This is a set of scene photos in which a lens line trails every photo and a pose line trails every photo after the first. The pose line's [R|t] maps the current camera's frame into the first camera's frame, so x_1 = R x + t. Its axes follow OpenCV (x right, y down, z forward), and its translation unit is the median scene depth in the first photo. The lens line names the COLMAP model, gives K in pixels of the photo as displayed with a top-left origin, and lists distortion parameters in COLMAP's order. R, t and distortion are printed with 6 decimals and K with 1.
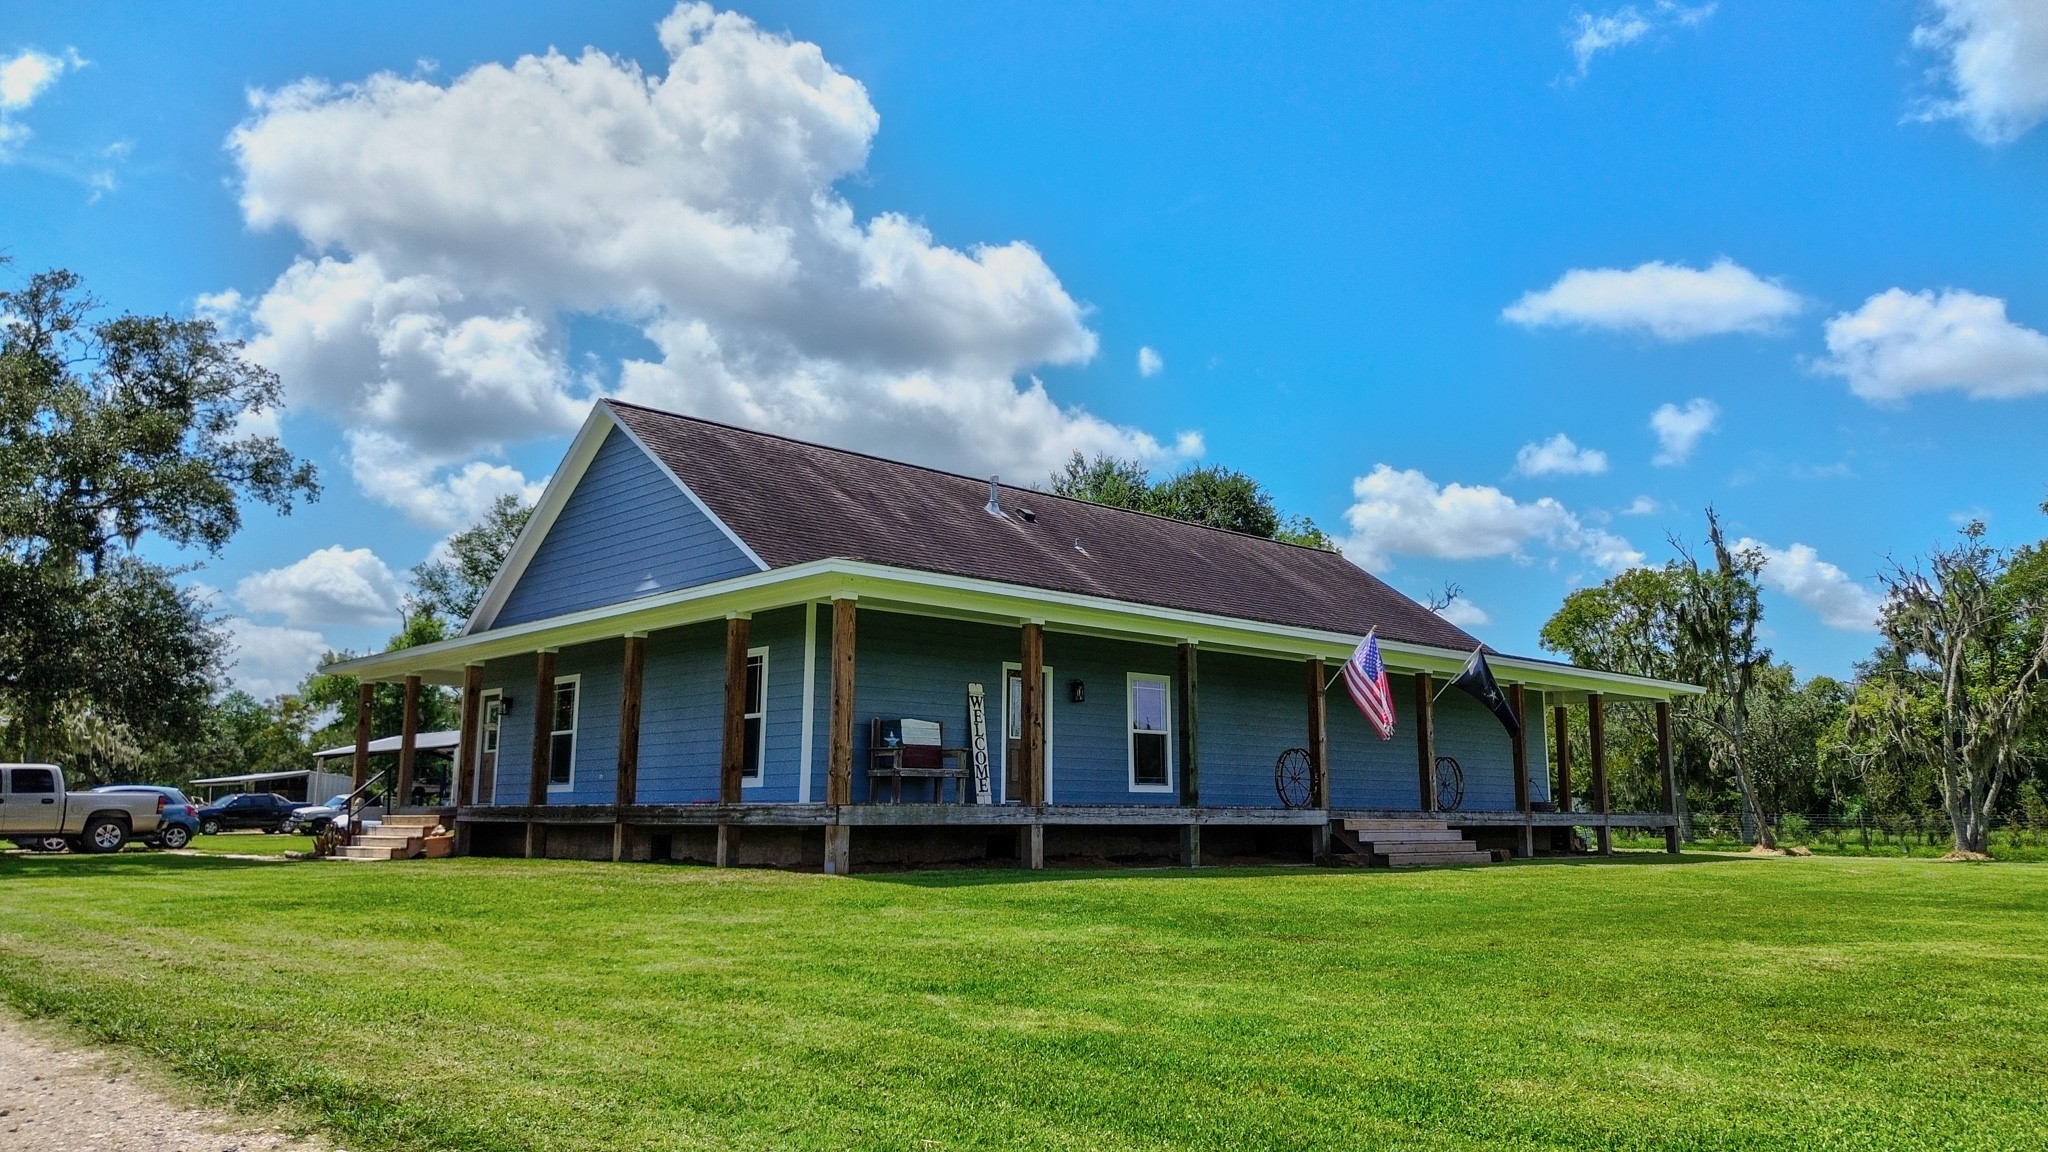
lens RADIAL K [[1444.4, 0, 1017.8], [0, 1444.4, 564.6], [0, 0, 1]] dist [0.045046, -0.009552]
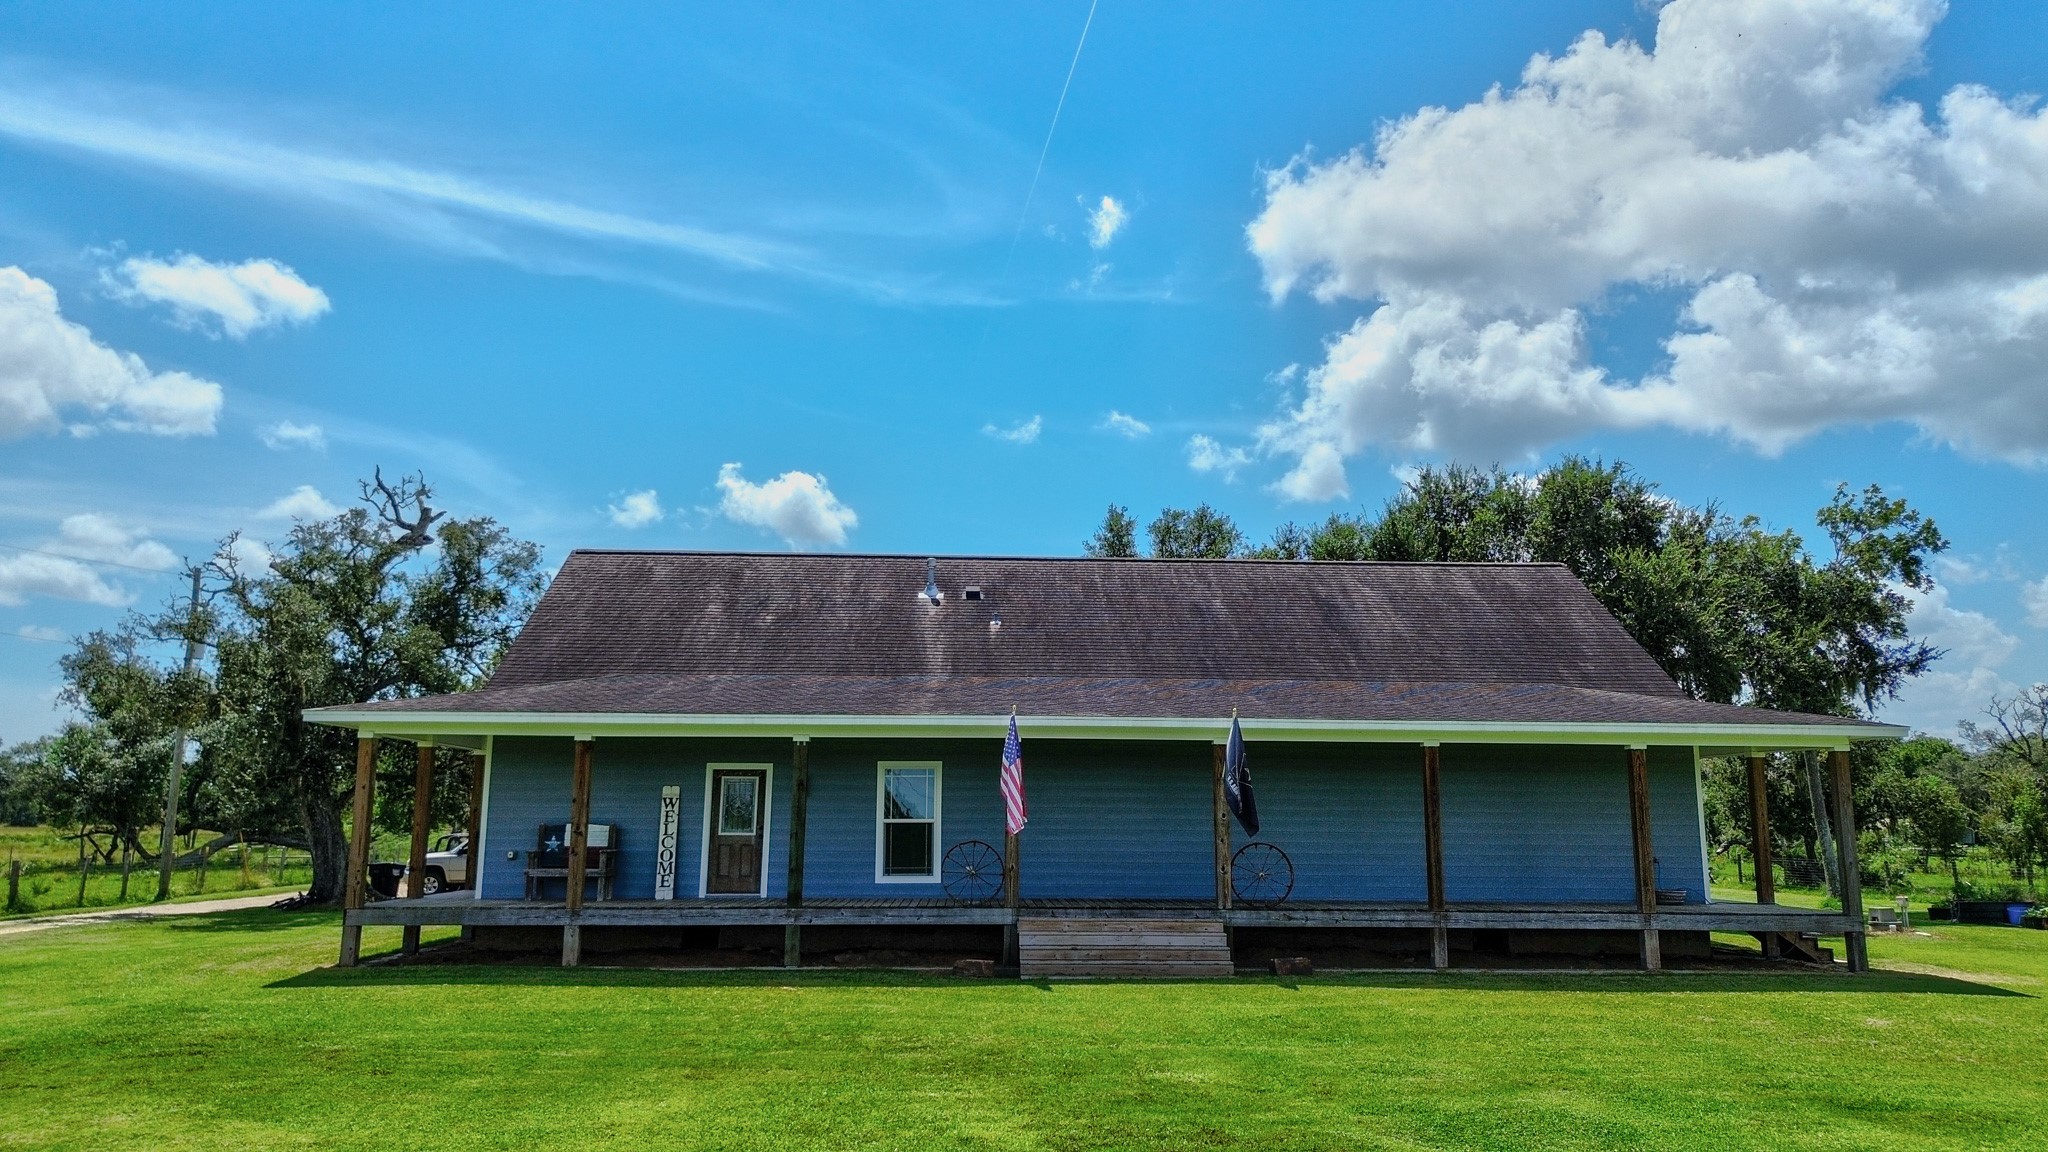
lens RADIAL K [[1444.4, 0, 1009.1], [0, 1444.4, 582.7], [0, 0, 1]] dist [0.045046, -0.009552]
pose [[0.772518, -0.104220, -0.626381, 0.770607], [0.106633, 0.993723, -0.033828, -0.005083], [0.625975, -0.040660, 0.778782, 0.279107]]
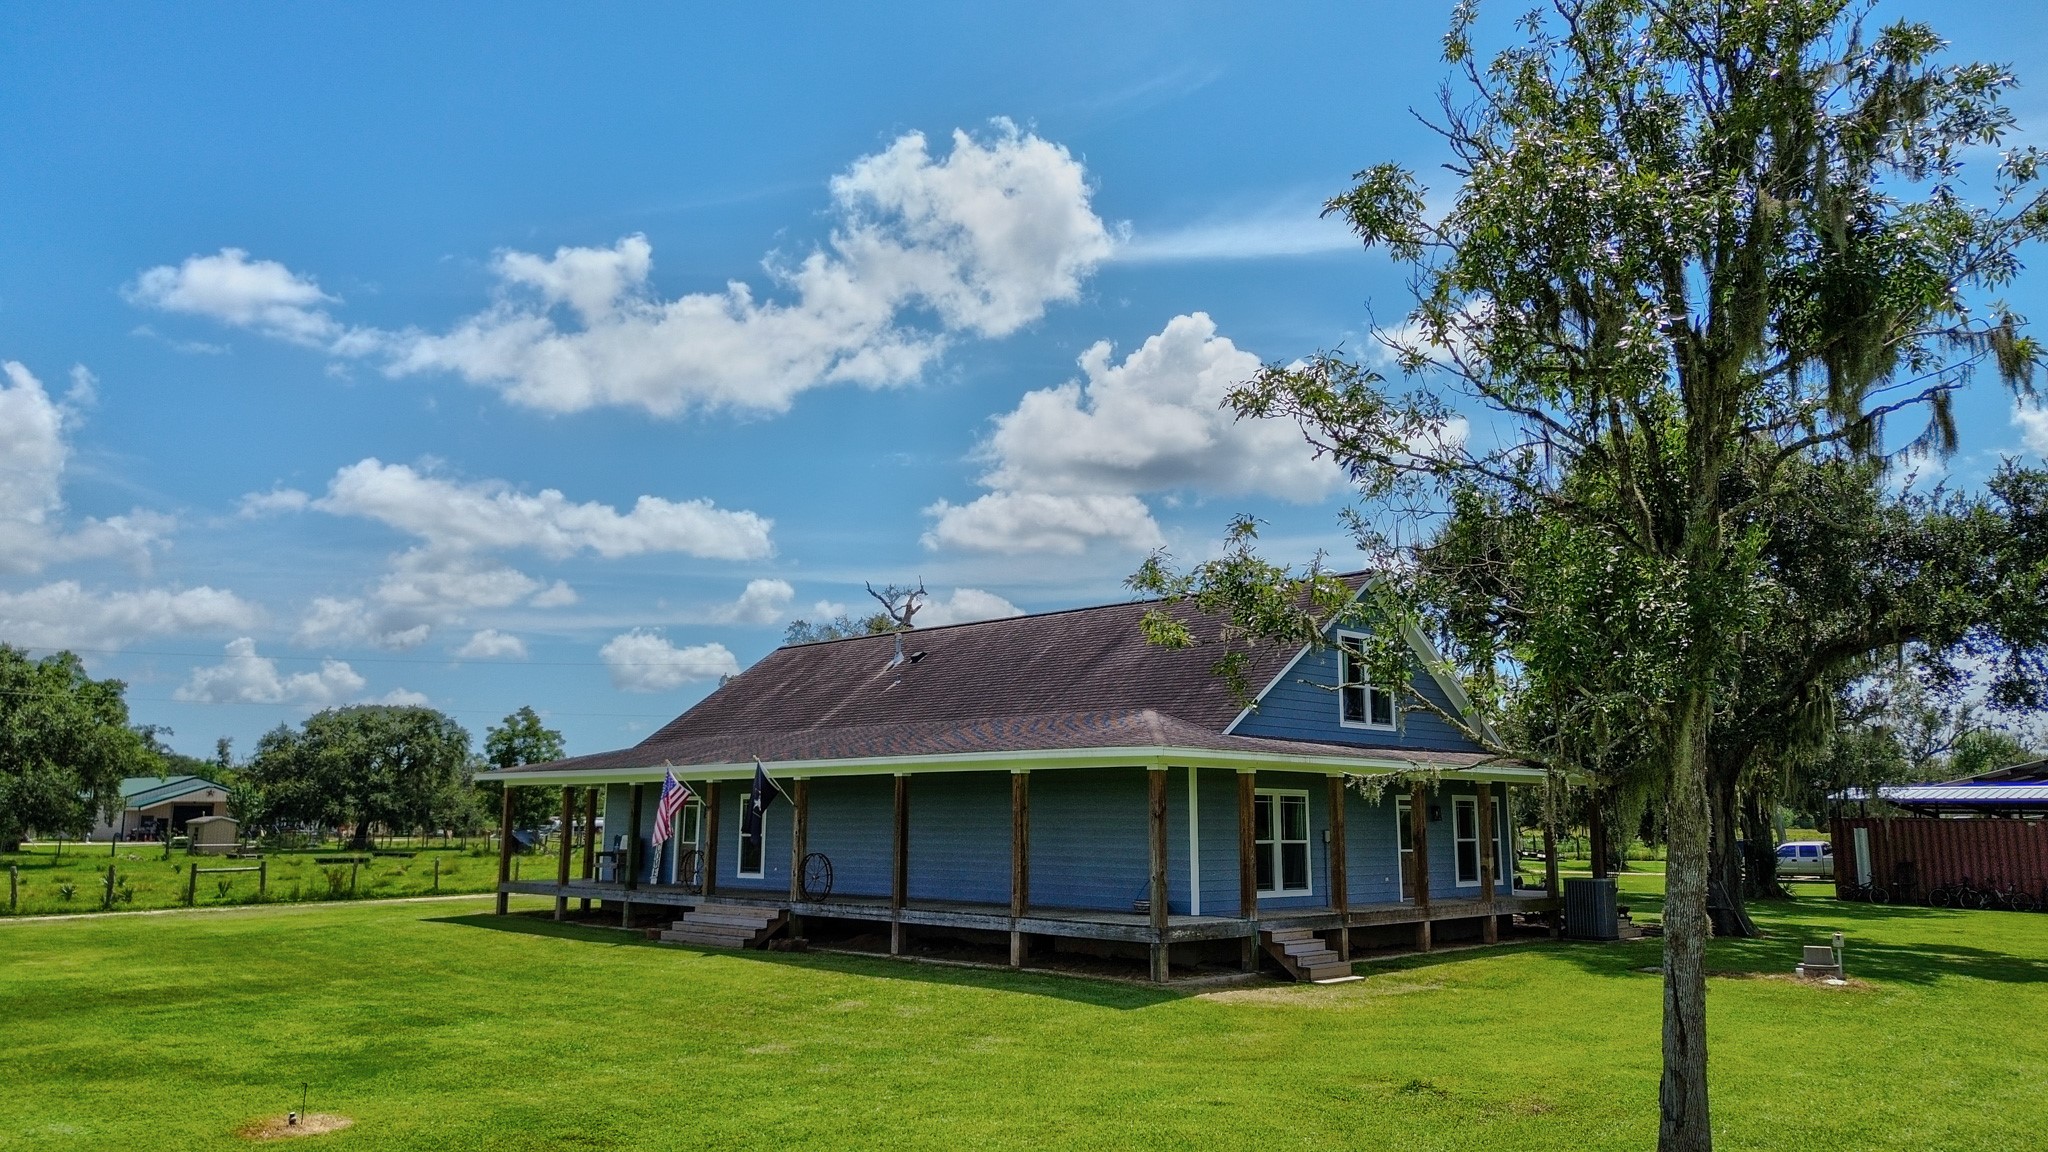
lens RADIAL K [[1444.4, 0, 1024.6], [0, 1444.4, 564.6], [0, 0, 1]] dist [0.045046, -0.009552]
pose [[0.053371, -0.177613, -0.982652, 1.538321], [0.168993, 0.971467, -0.166412, 0.137817], [0.984171, -0.157179, 0.081864, 1.176703]]
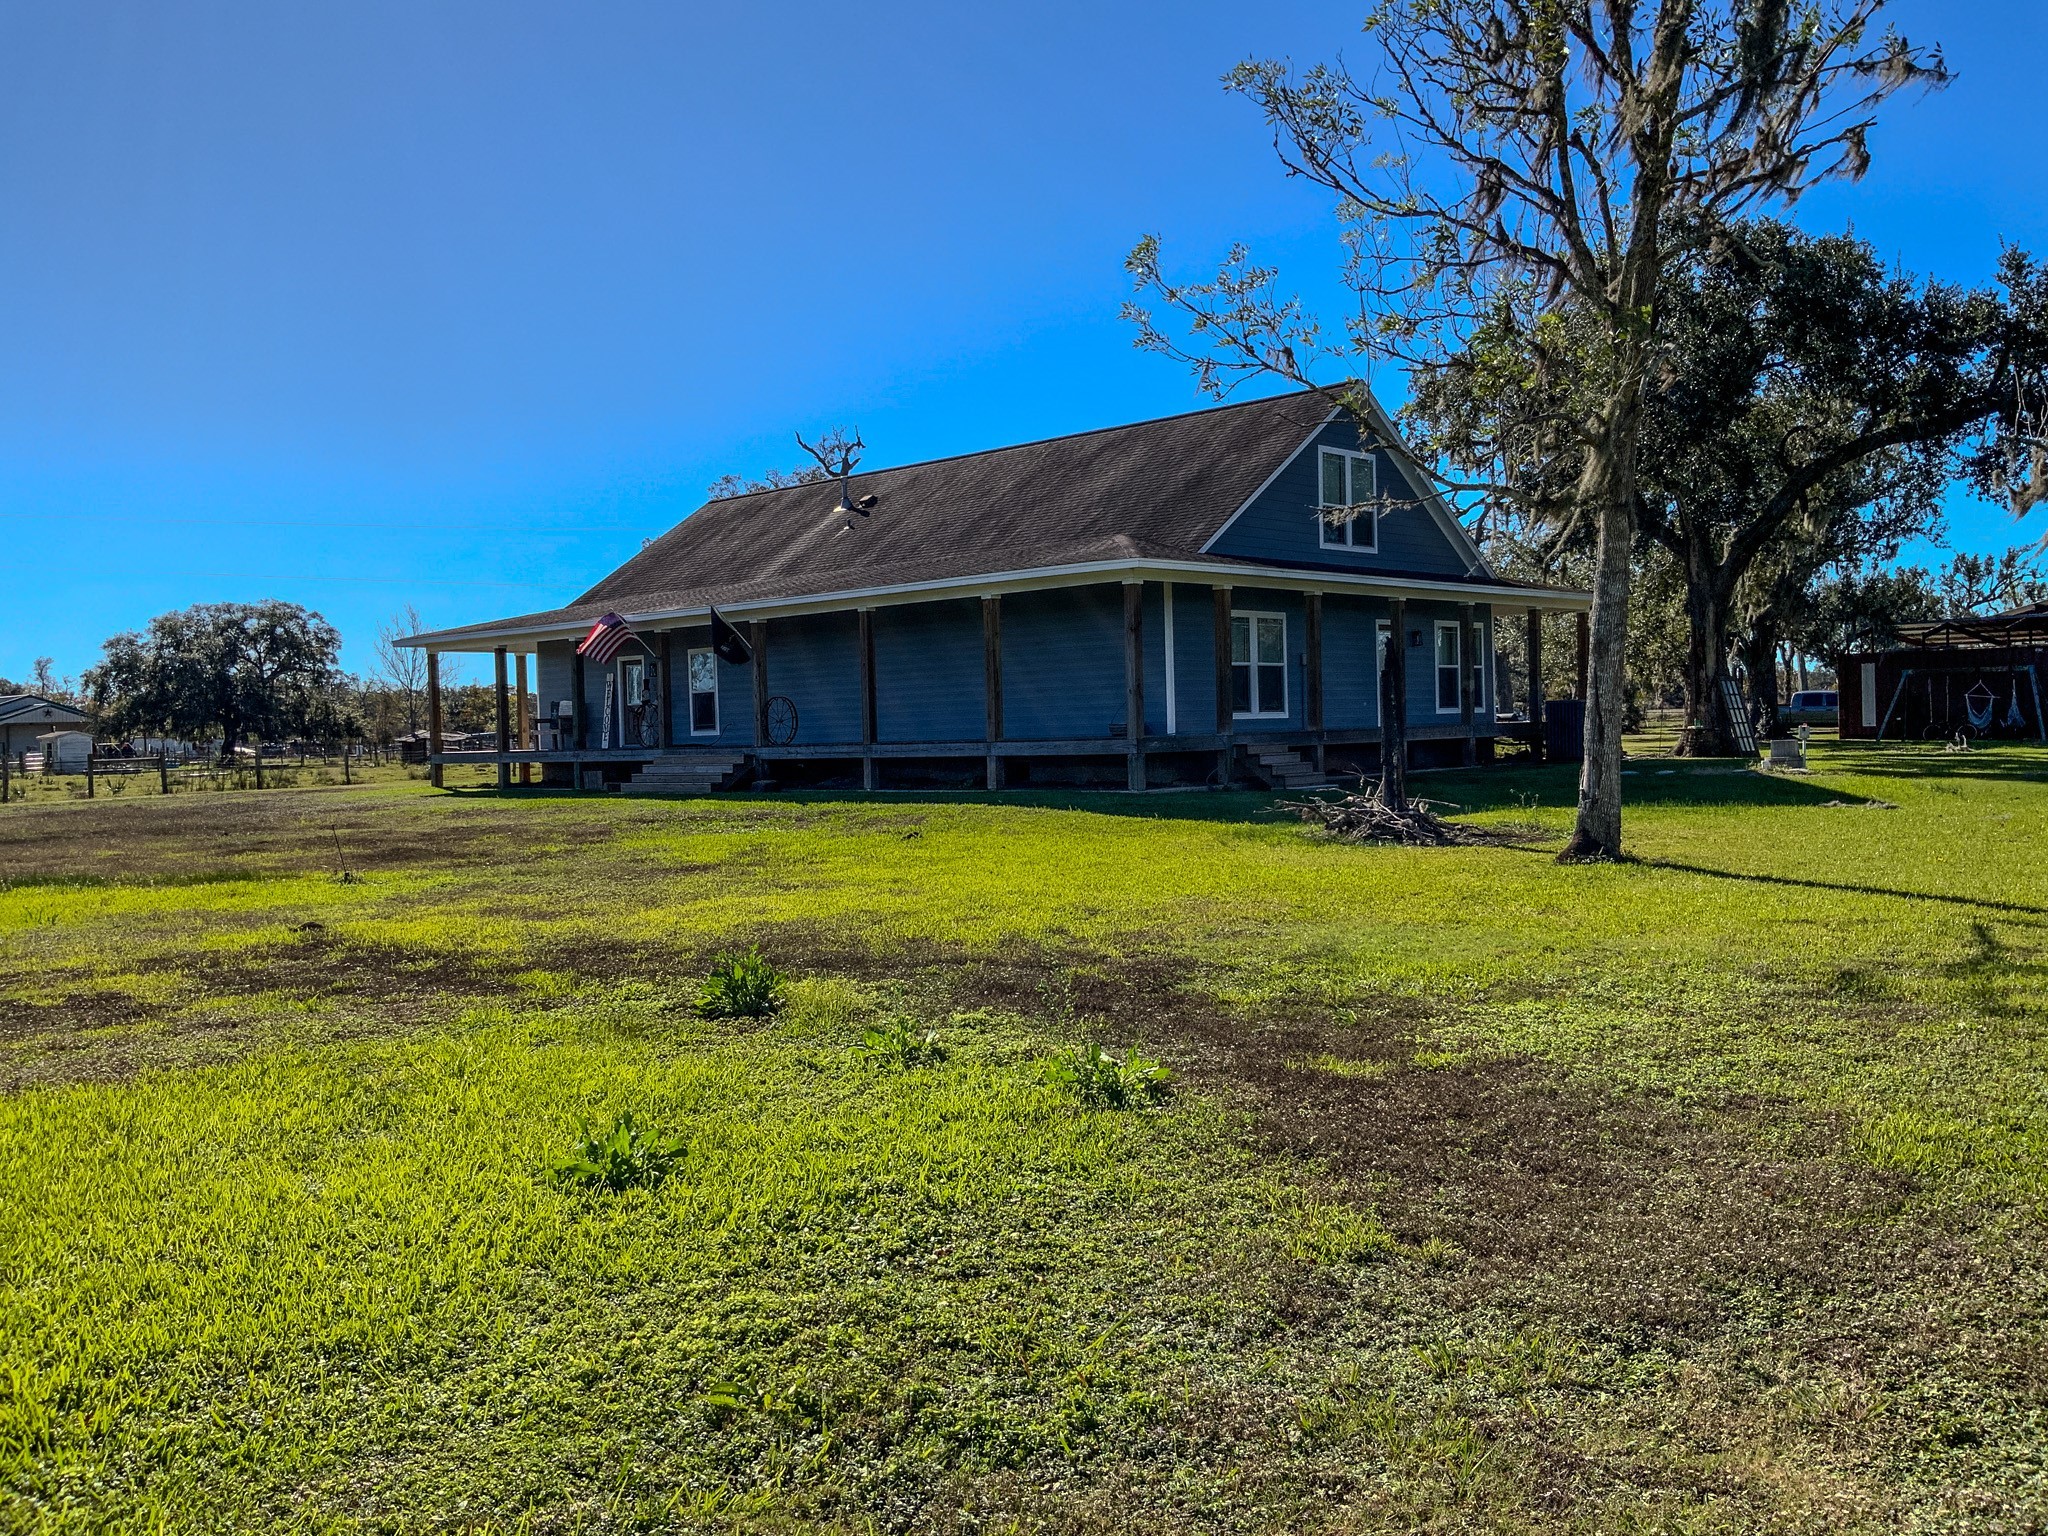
lens RADIAL K [[1664.7, 0, 1025.7], [0, 1664.7, 771.5], [0, 0, 1]] dist [0.025026, -0.009621]
pose [[0.084859, 0.020820, -0.996175, 1.651676], [0.200739, 0.978925, 0.037560, 0.189565], [0.975963, -0.203158, 0.078892, 1.142870]]
